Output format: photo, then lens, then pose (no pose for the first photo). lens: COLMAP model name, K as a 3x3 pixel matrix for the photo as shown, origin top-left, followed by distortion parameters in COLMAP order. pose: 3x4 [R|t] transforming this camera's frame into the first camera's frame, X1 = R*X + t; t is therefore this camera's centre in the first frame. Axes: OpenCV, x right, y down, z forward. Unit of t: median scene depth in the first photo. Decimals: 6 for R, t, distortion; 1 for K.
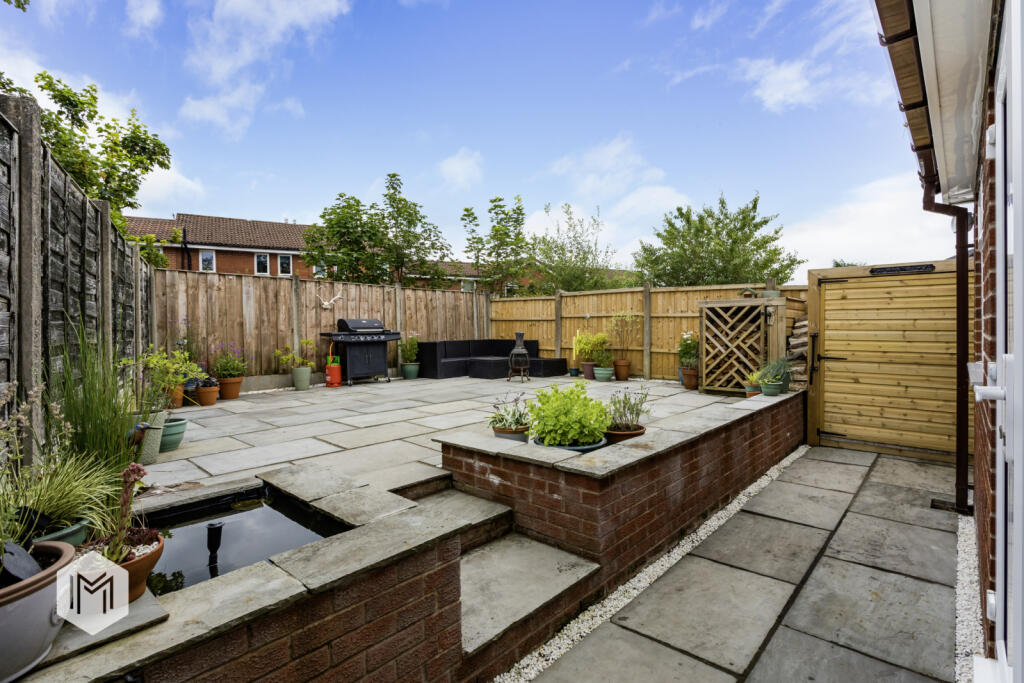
lens RADIAL K [[488.1, 0, 514.0], [0, 488.1, 339.9], [0, 0, 1]] dist [-0.033204, 0.015473]
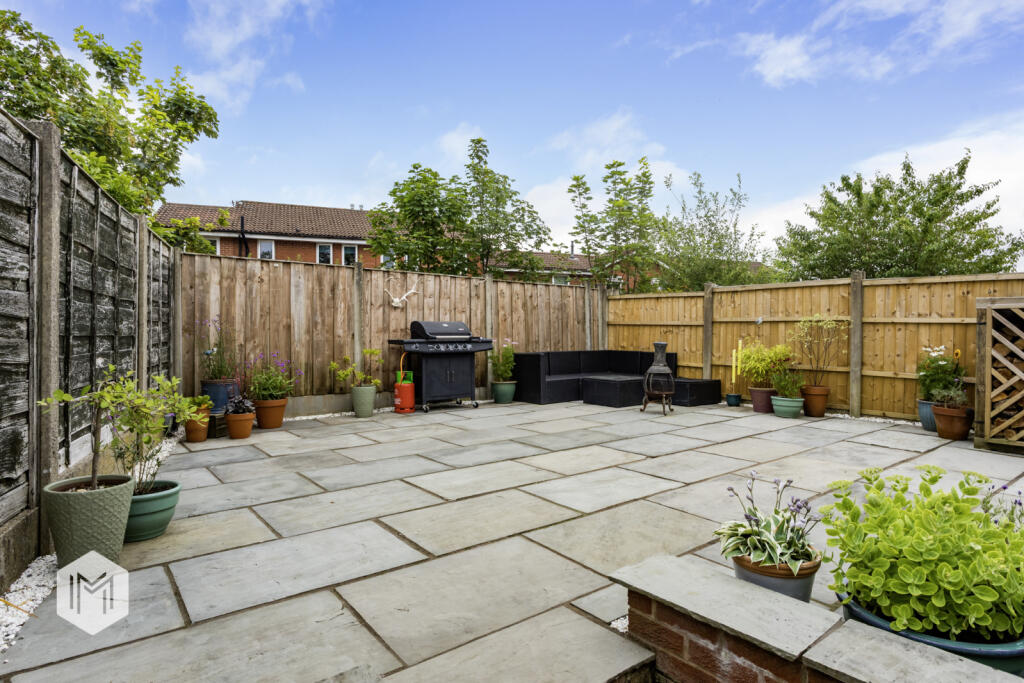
lens RADIAL K [[558.9, 0, 512.0], [0, 558.9, 341.5], [0, 0, 1]] dist [-0.021452, 0.000581]
pose [[0.987247, 0.015181, -0.158470, -0.066700], [-0.016125, 0.999859, -0.004668, -0.009496], [0.158377, 0.007164, 0.987353, 0.161907]]
